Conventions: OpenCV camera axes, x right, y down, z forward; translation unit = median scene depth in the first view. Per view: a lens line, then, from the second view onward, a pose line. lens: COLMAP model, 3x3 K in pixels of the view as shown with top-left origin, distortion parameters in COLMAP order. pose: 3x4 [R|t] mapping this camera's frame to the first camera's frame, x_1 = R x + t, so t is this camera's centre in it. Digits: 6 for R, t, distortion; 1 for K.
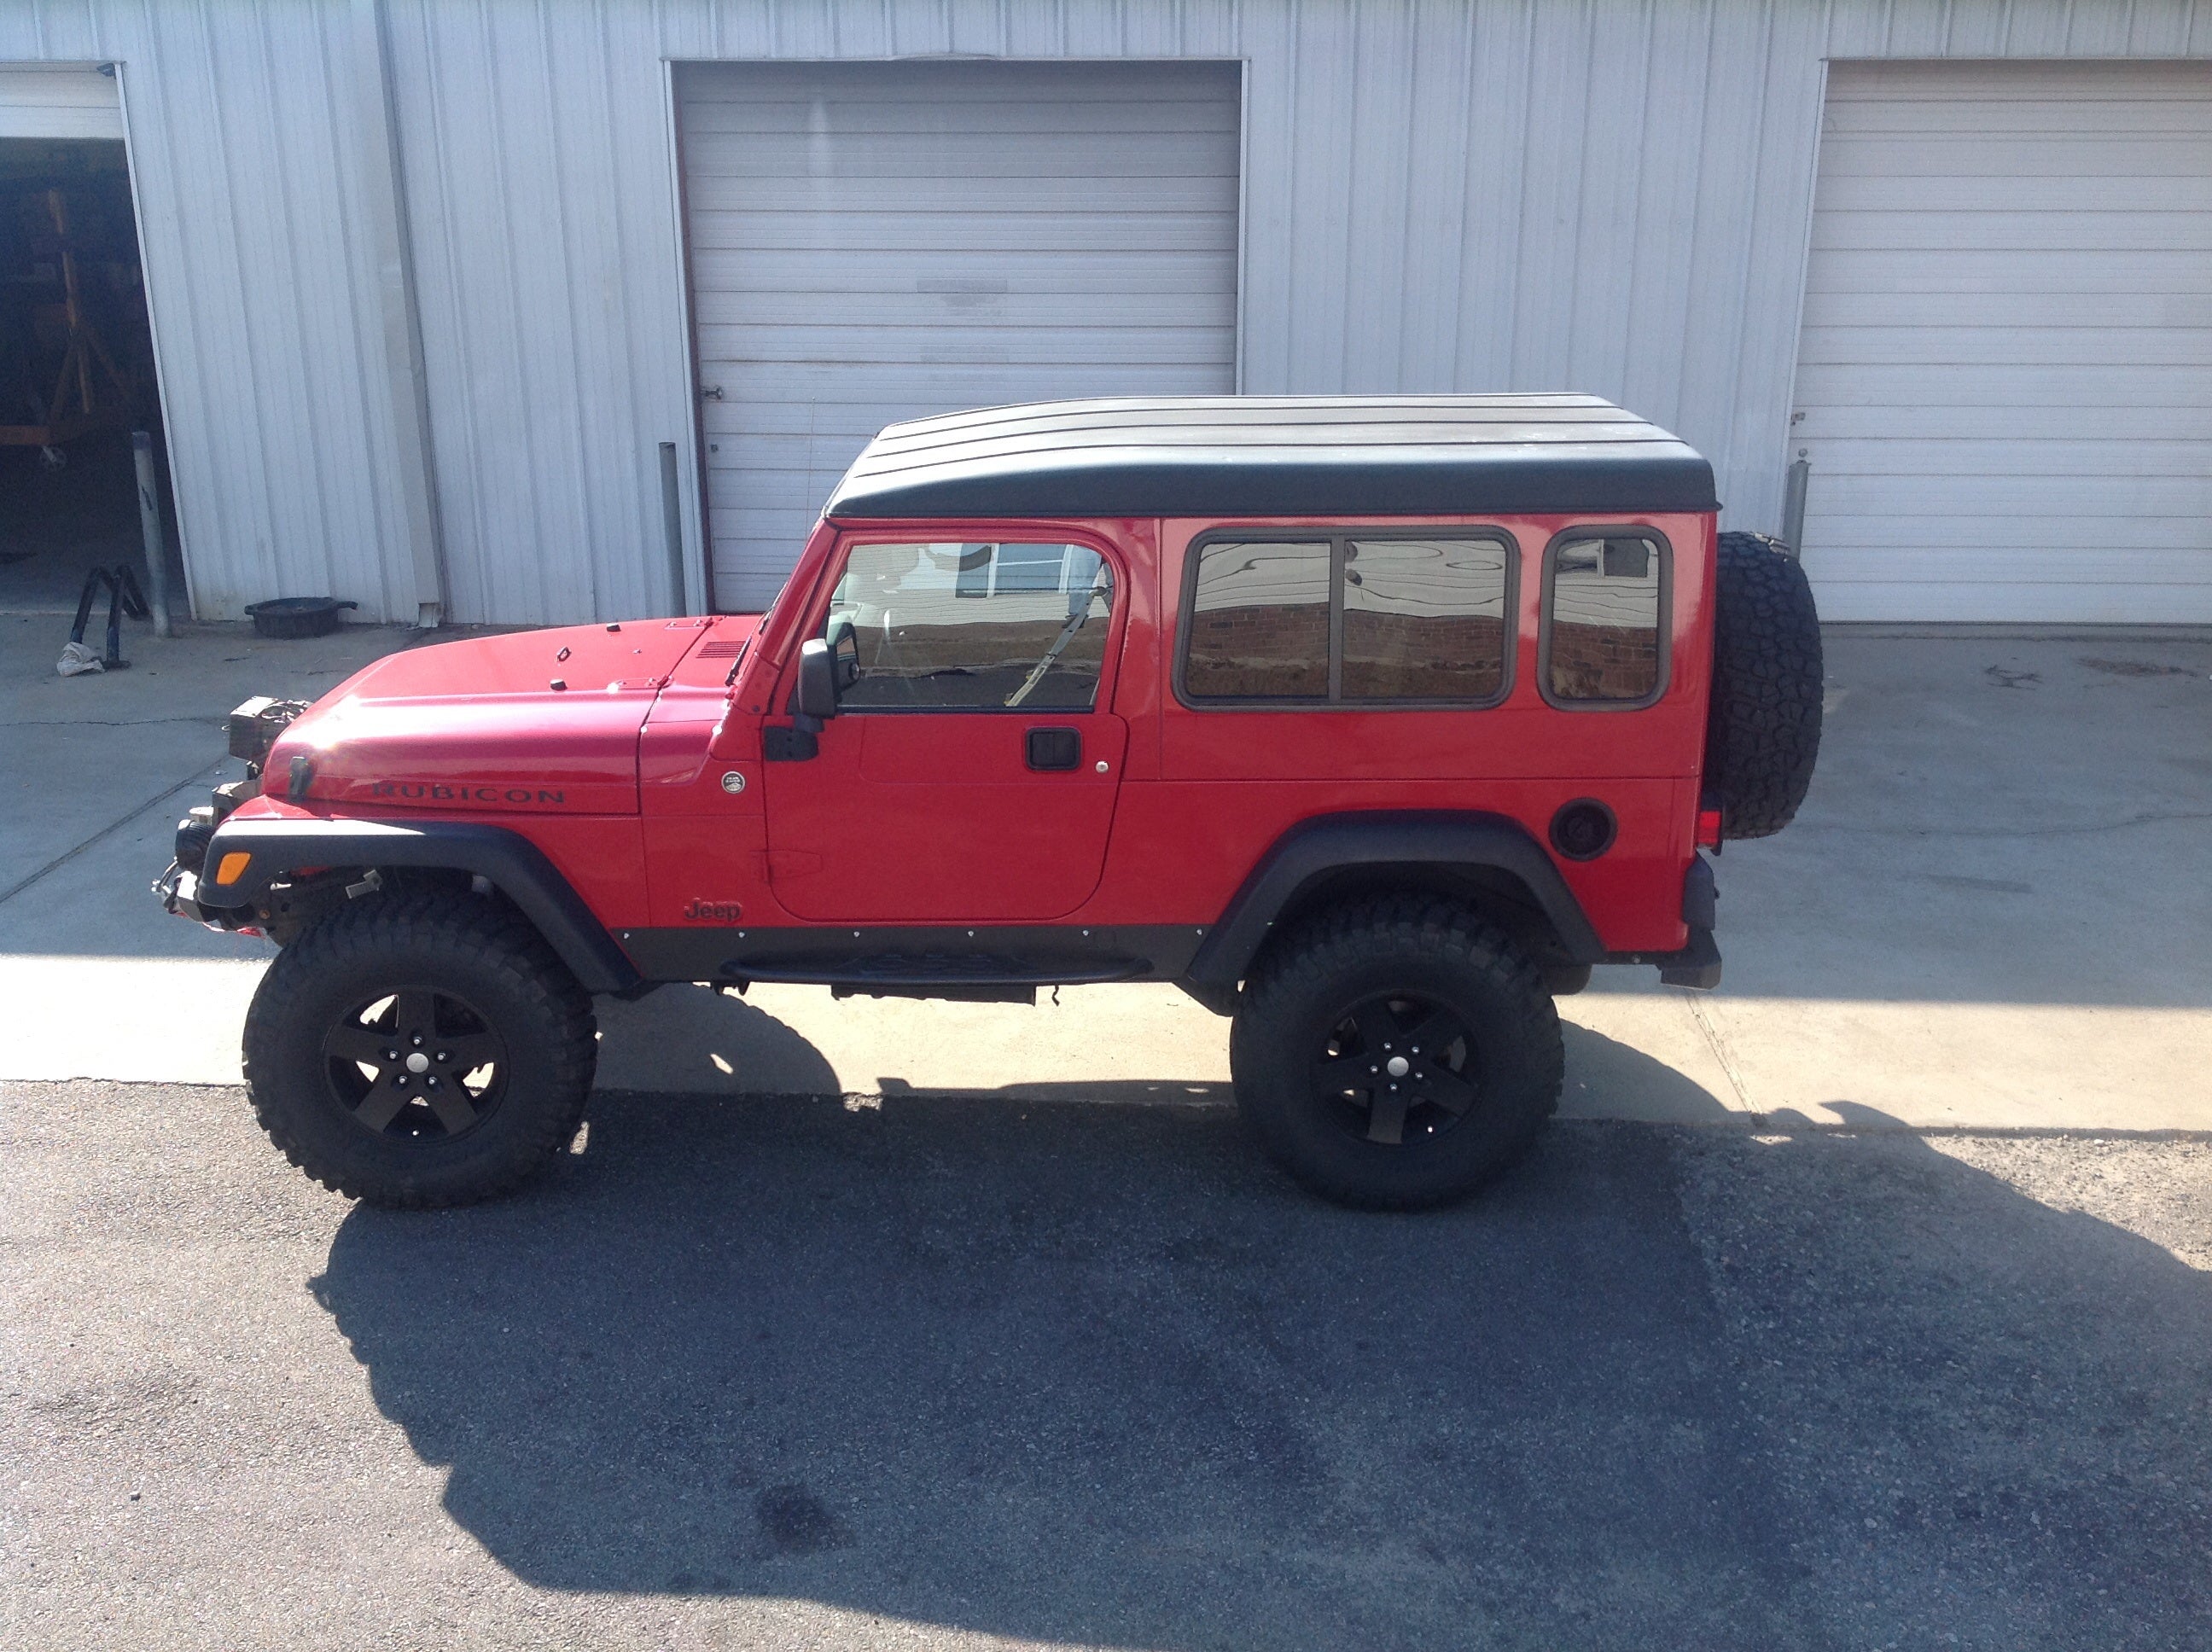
lens RADIAL K [[2132.0, 0, 1124.2], [0, 2132.0, 831.8], [0, 0, 1]] dist [0.121975, -0.301480]
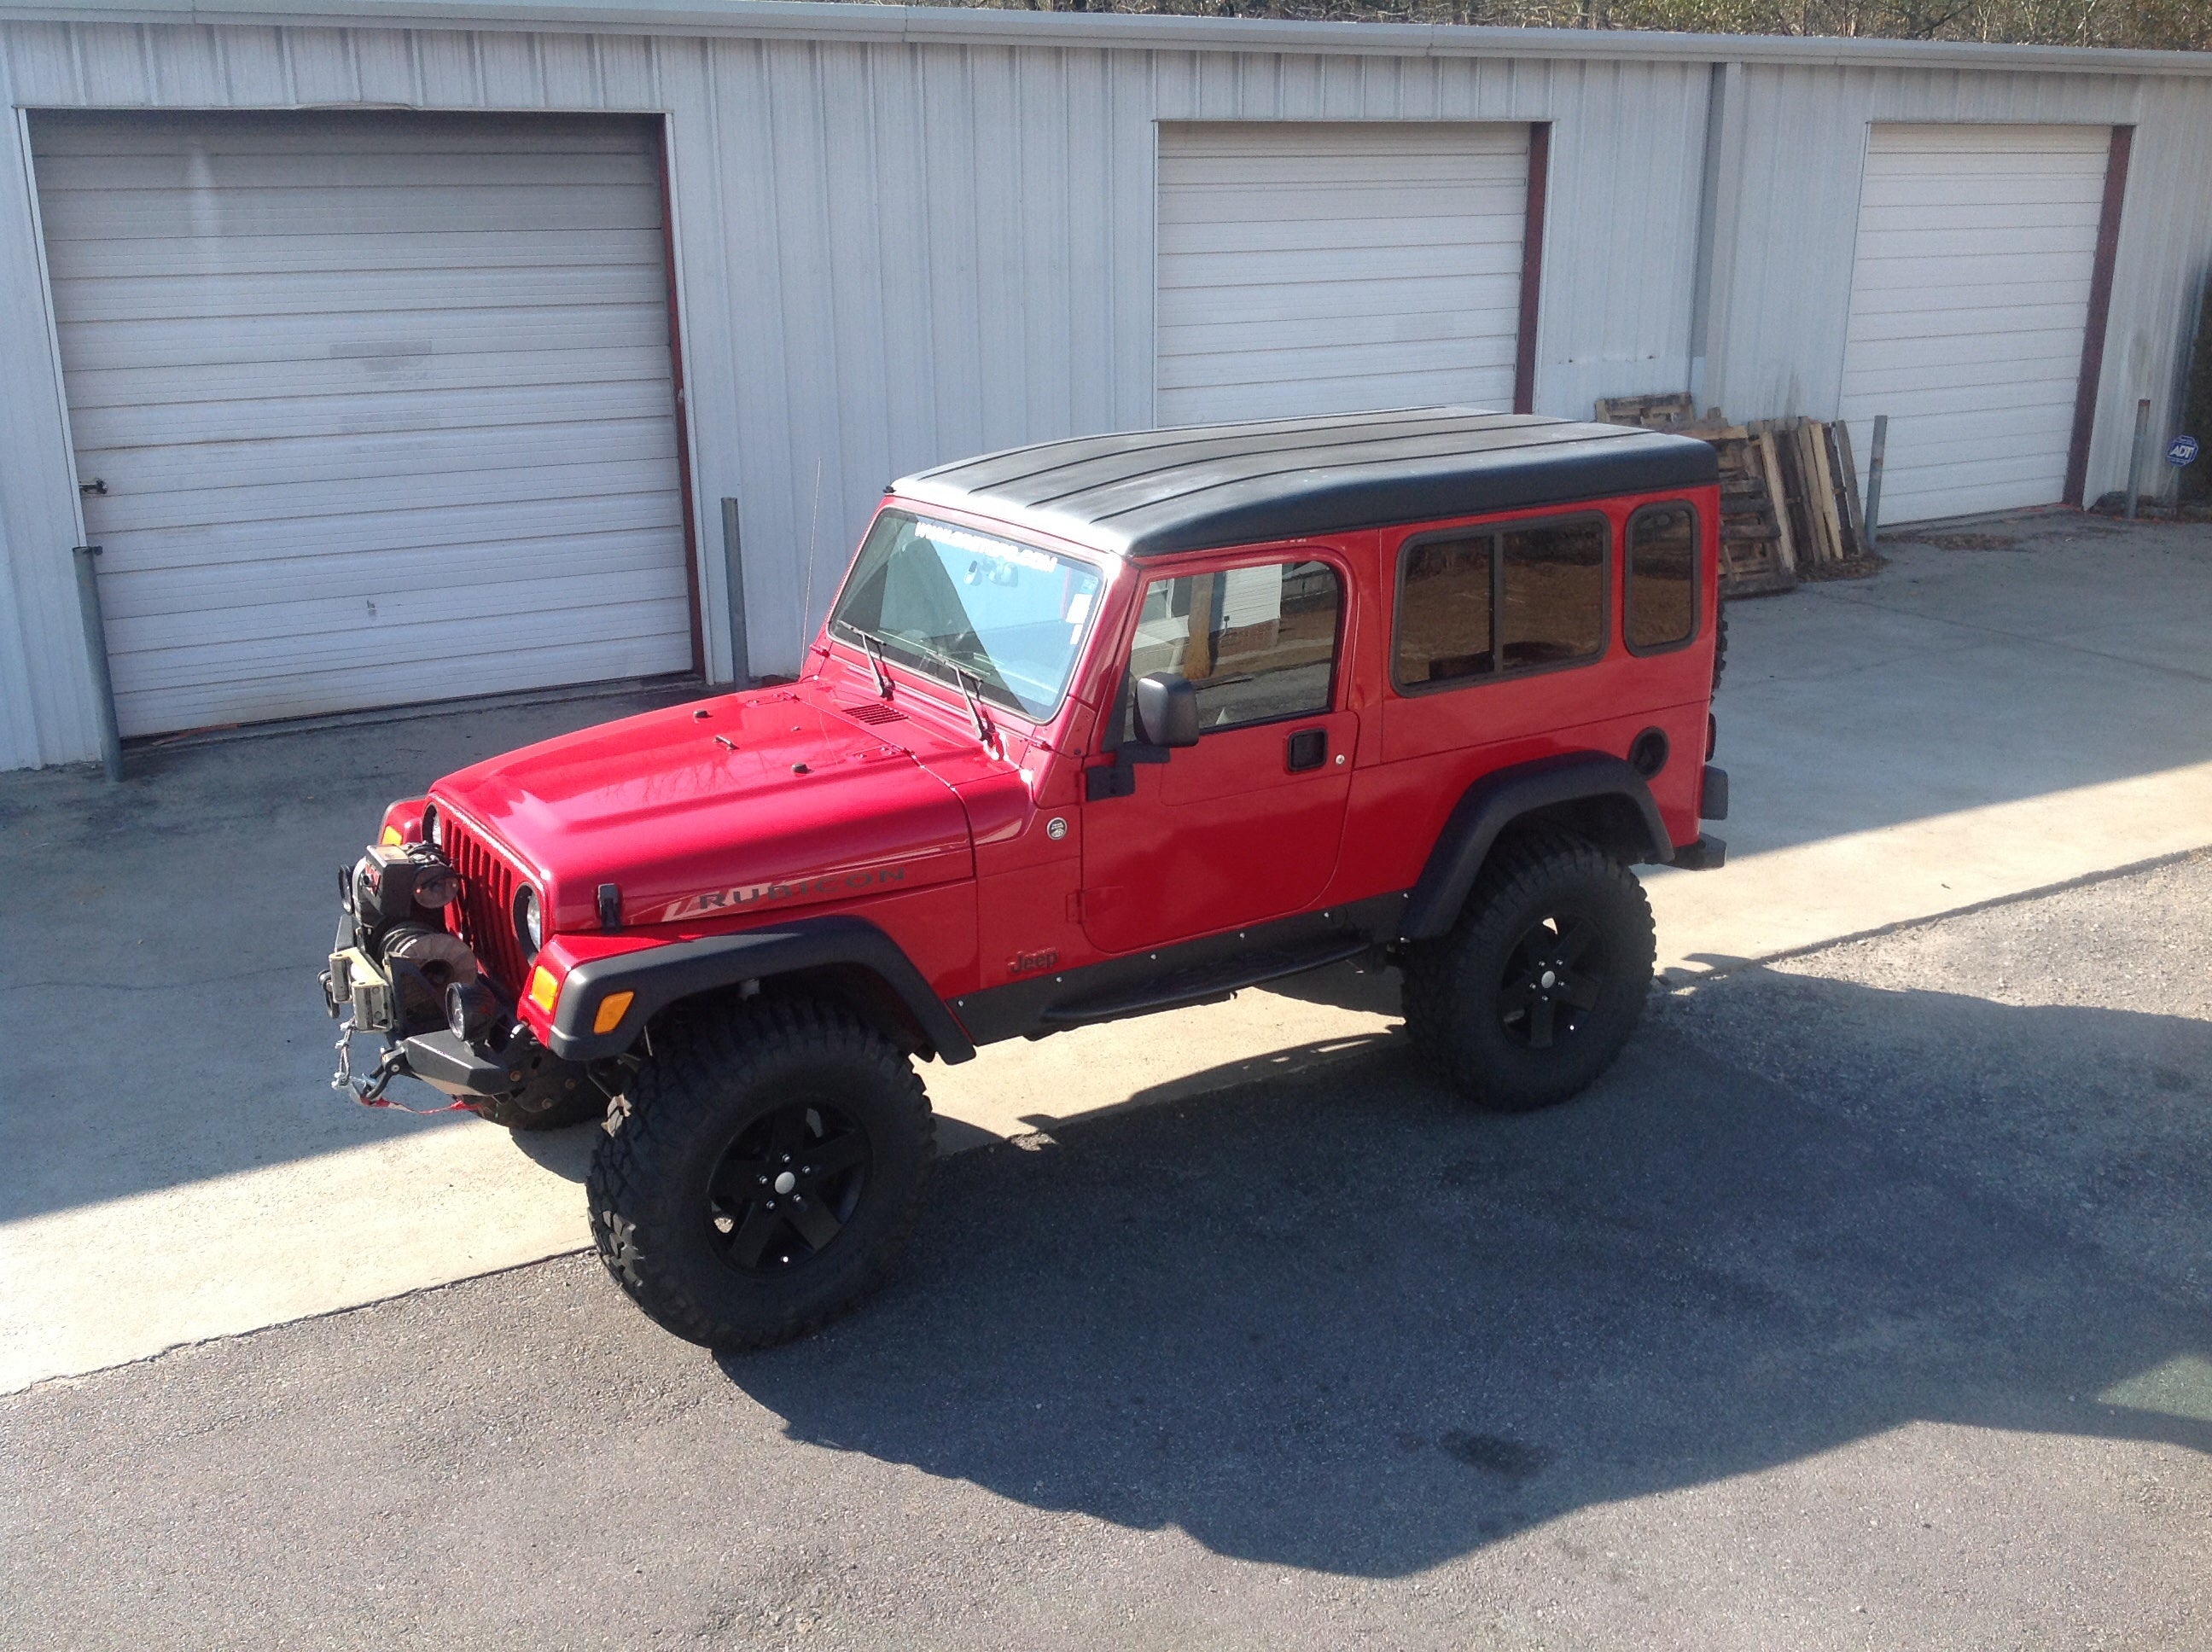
lens RADIAL K [[2132.0, 0, 1124.2], [0, 2132.0, 831.8], [0, 0, 1]] dist [0.121975, -0.301480]
pose [[0.833211, -0.163660, 0.528181, -0.592037], [0.174668, 0.984188, 0.029416, -0.039279], [-0.524644, 0.067747, 0.848622, 0.109454]]
